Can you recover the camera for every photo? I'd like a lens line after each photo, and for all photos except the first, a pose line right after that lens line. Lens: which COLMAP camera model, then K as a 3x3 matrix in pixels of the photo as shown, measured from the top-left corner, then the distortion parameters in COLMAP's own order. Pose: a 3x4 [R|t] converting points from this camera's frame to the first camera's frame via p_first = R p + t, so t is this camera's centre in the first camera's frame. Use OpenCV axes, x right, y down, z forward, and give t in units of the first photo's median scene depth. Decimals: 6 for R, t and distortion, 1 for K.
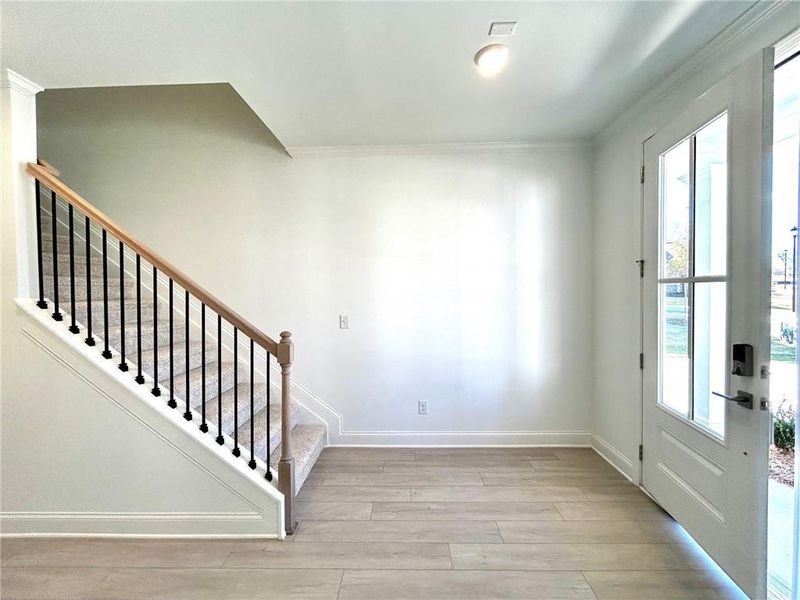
lens RADIAL K [[323.8, 0, 401.4], [0, 323.8, 298.9], [0, 0, 1]] dist [0.008112, -0.000328]
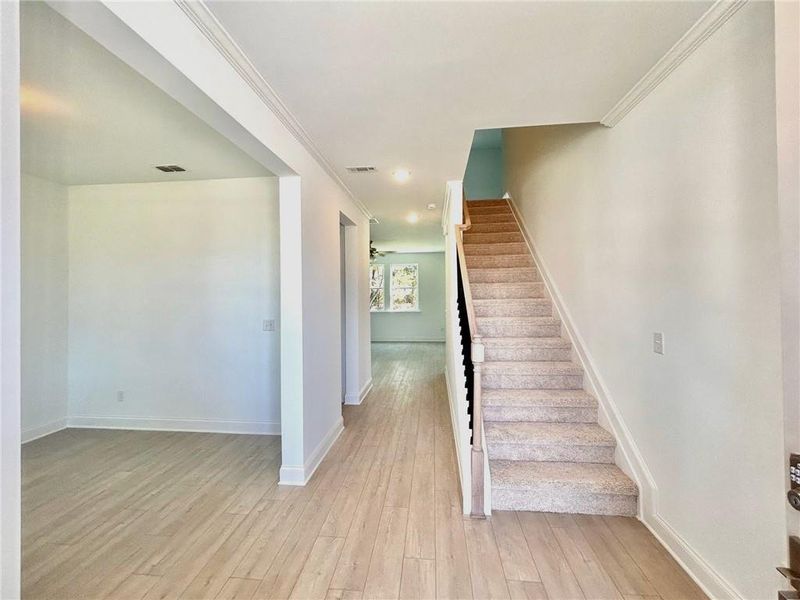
lens RADIAL K [[323.8, 0, 400.1], [0, 323.8, 297.4], [0, 0, 1]] dist [0.008112, -0.000328]
pose [[-0.091242, 0.002210, -0.995826, 0.654739], [-0.002359, 0.999994, 0.002435, -0.023963], [0.995826, 0.002572, -0.091237, 0.714466]]
